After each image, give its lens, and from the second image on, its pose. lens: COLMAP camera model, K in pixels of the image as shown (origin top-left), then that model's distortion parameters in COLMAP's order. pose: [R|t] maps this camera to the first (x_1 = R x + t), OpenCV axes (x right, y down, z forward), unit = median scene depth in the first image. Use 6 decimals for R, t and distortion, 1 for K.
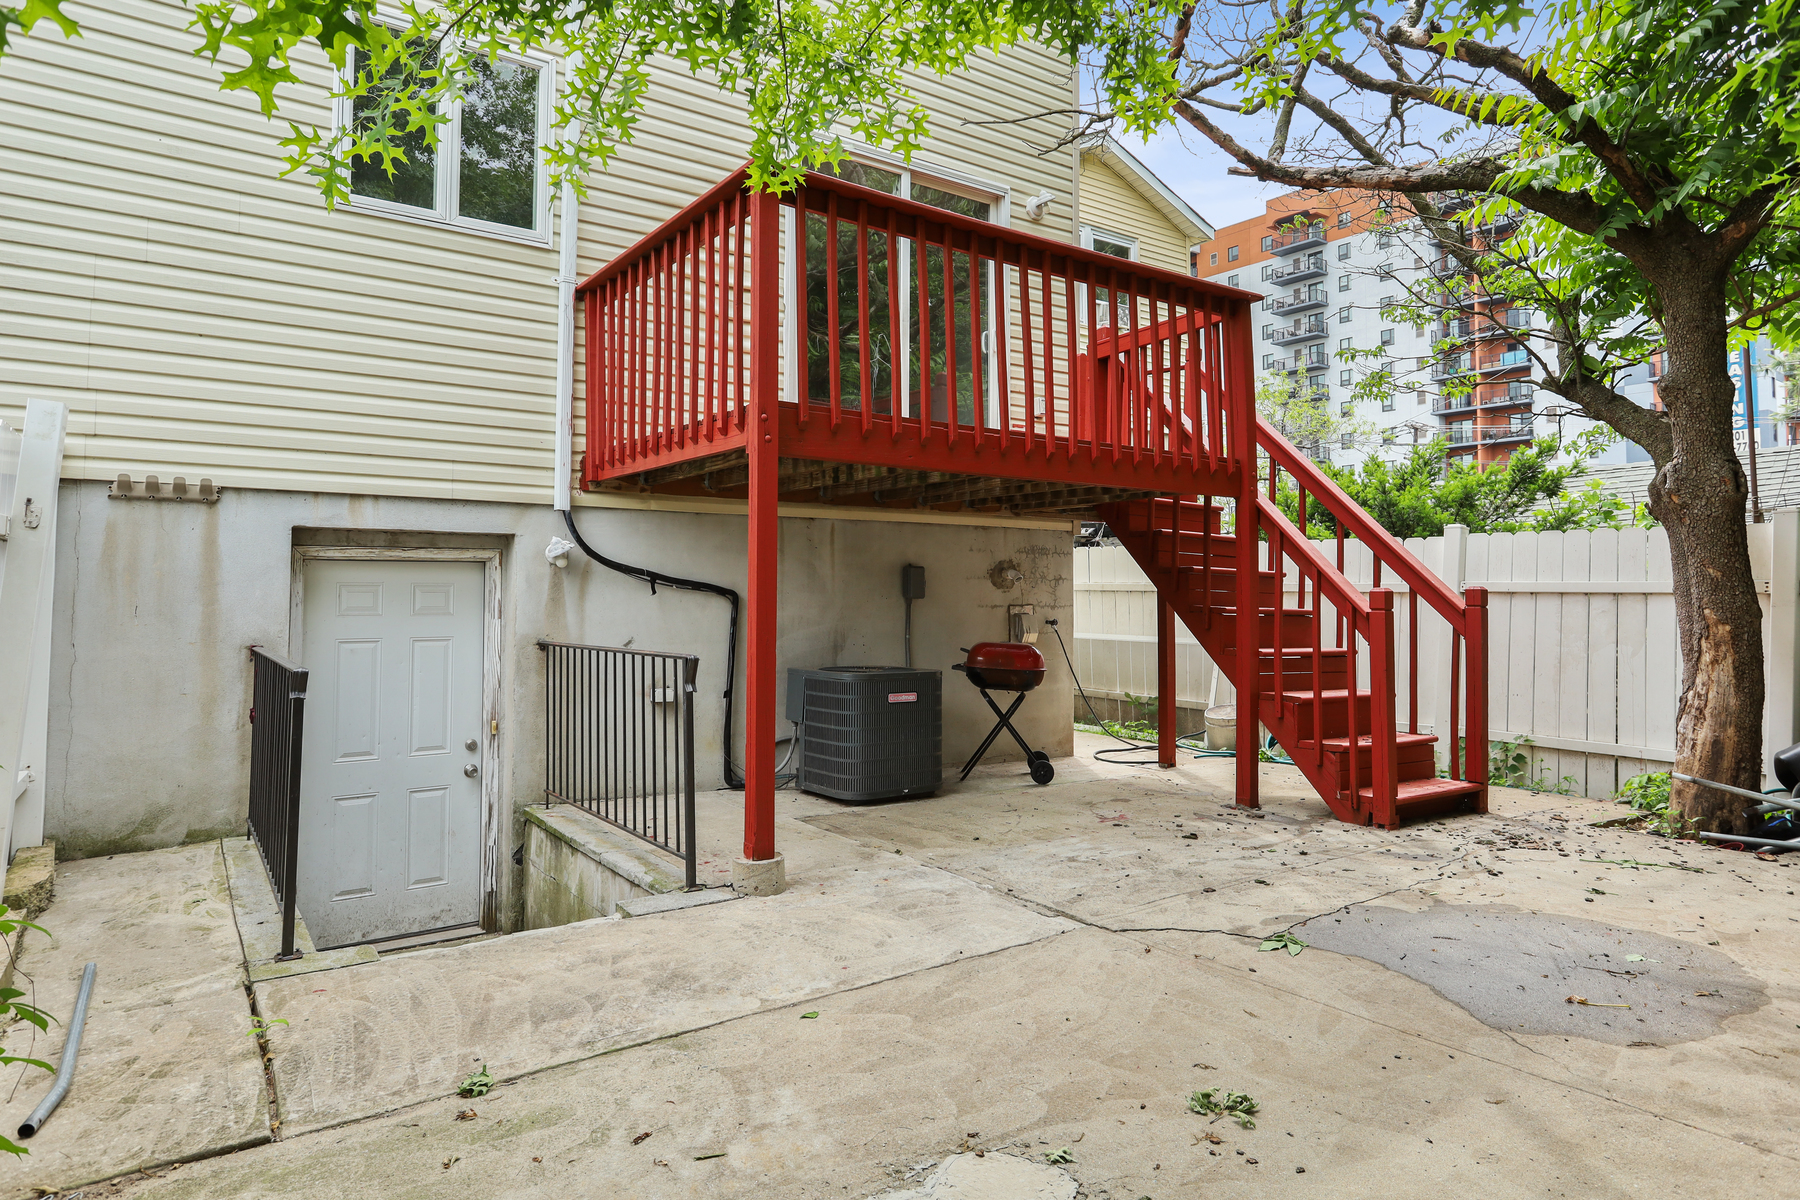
lens RADIAL K [[1039.9, 0, 908.6], [0, 1039.9, 548.0], [0, 0, 1]] dist [-0.002046, -0.000718]
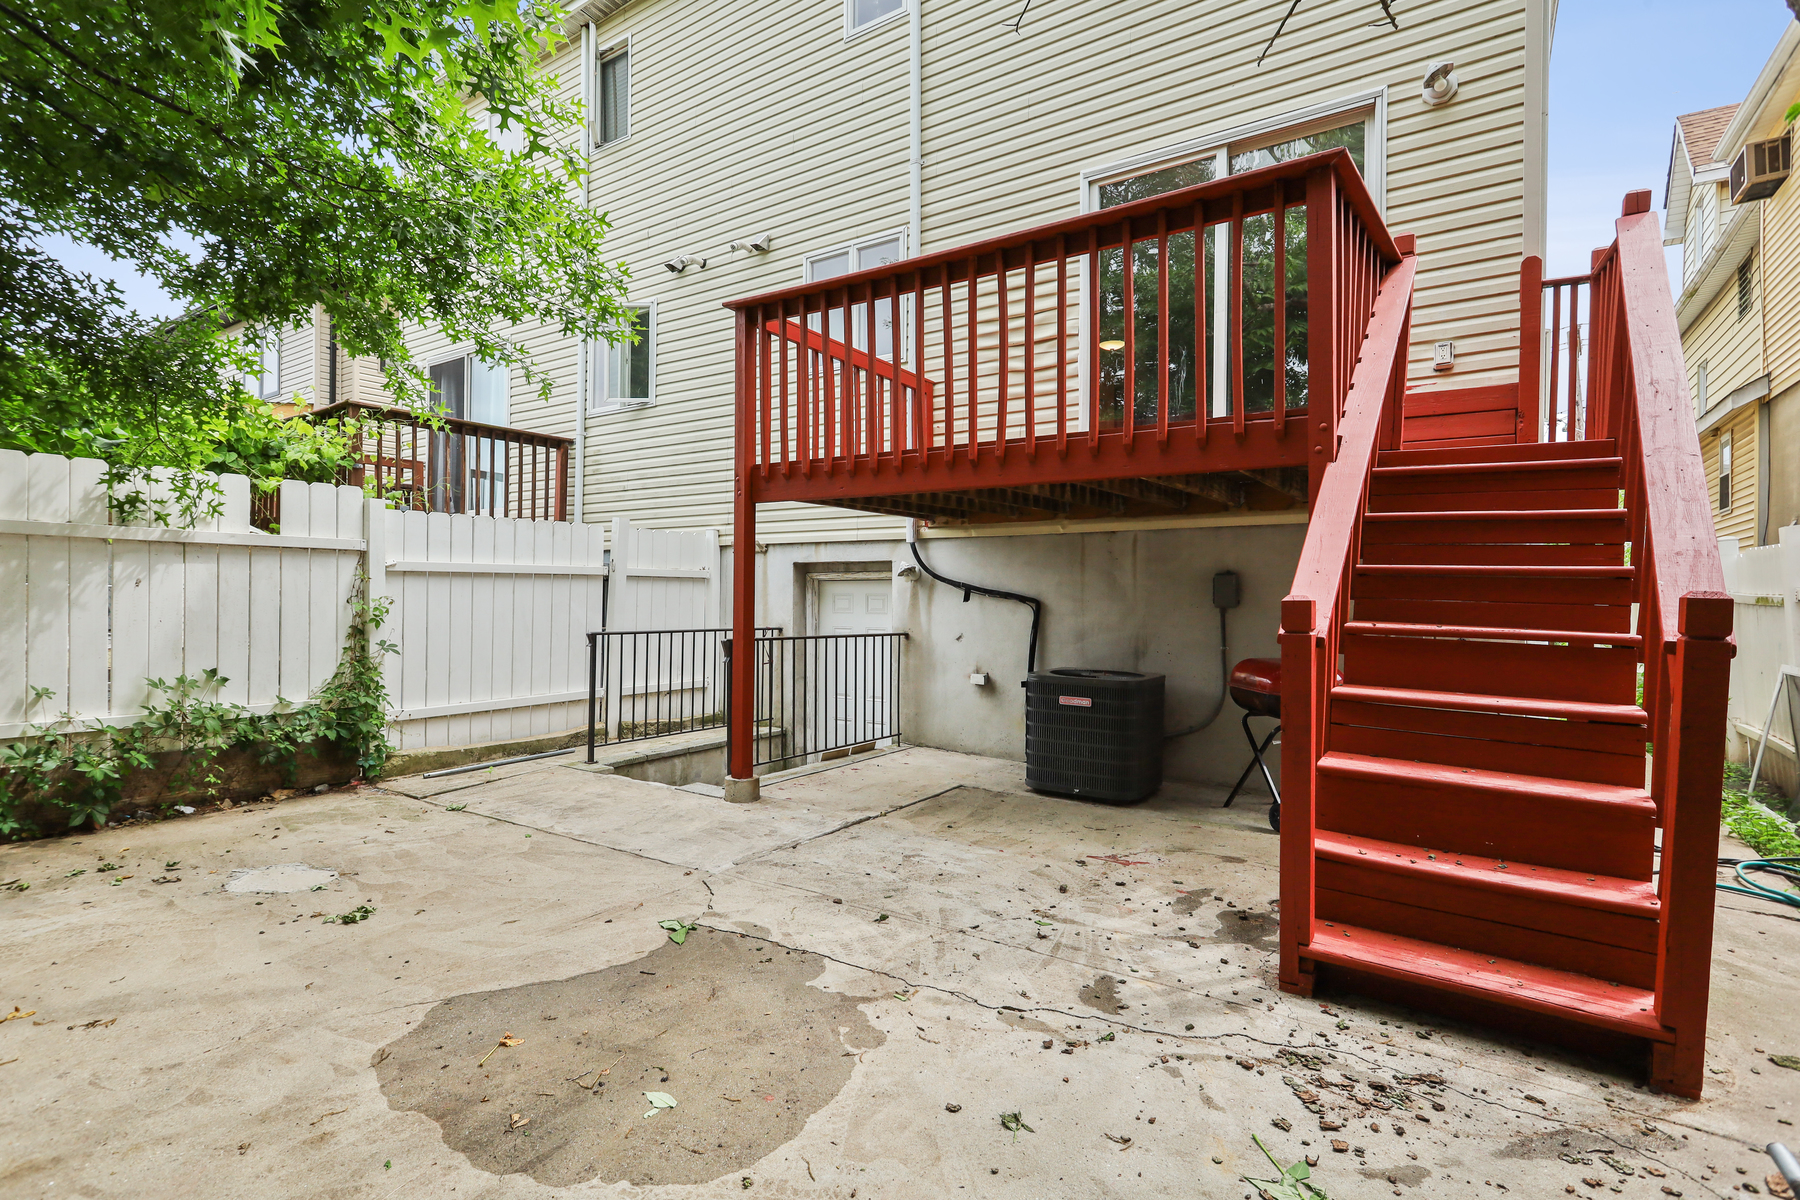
lens RADIAL K [[860.0, 0, 896.5], [0, 860.0, 595.3], [0, 0, 1]] dist [-0.002788, 0.001026]
pose [[0.354727, -0.002710, -0.934966, 0.910738], [0.035103, 0.999329, 0.010421, 0.027649], [0.934311, -0.036517, 0.354585, 0.655708]]
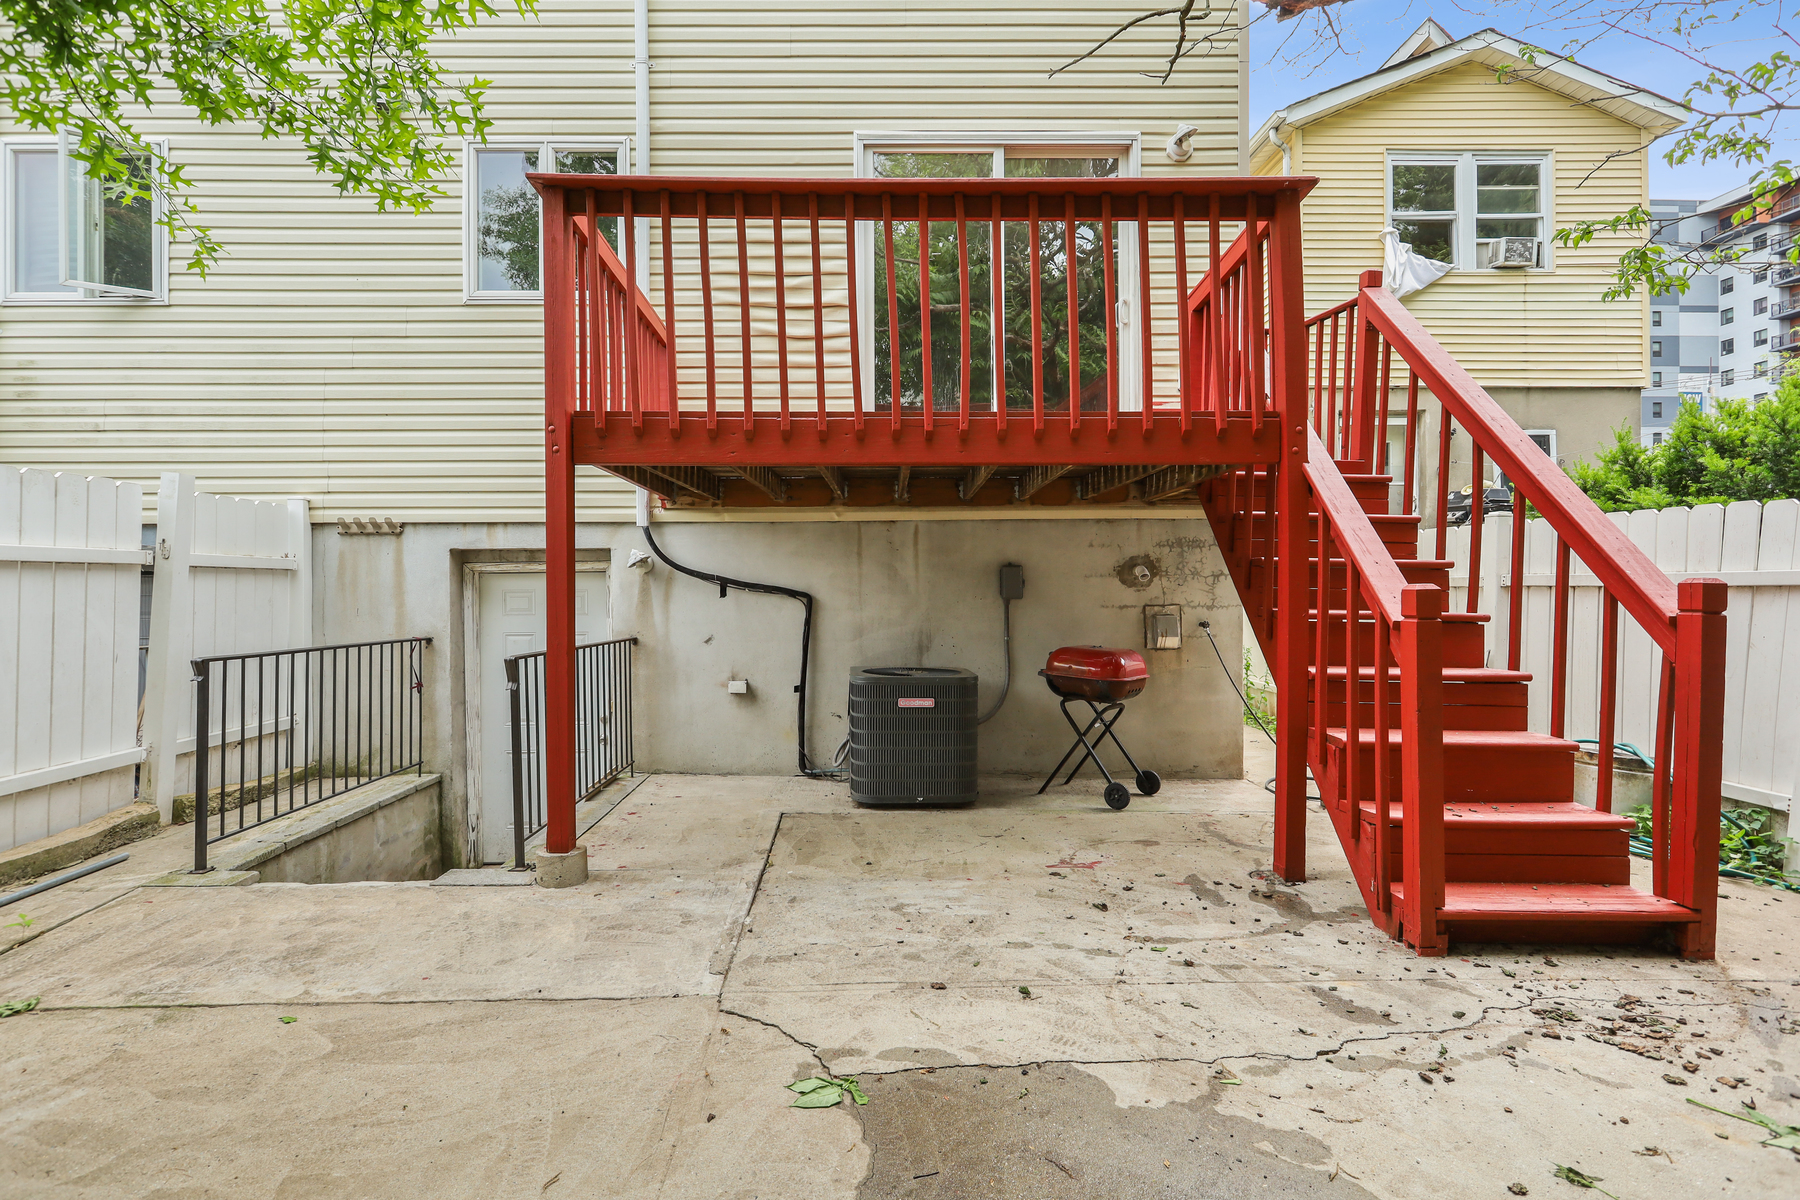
lens RADIAL K [[874.0, 0, 876.7], [0, 874.0, 591.2], [0, 0, 1]] dist [-0.002046, 0.000527]
pose [[0.824876, -0.007931, -0.565259, 0.523533], [0.033947, 0.998792, 0.035524, 0.012703], [0.564294, -0.048492, 0.824148, 0.389231]]
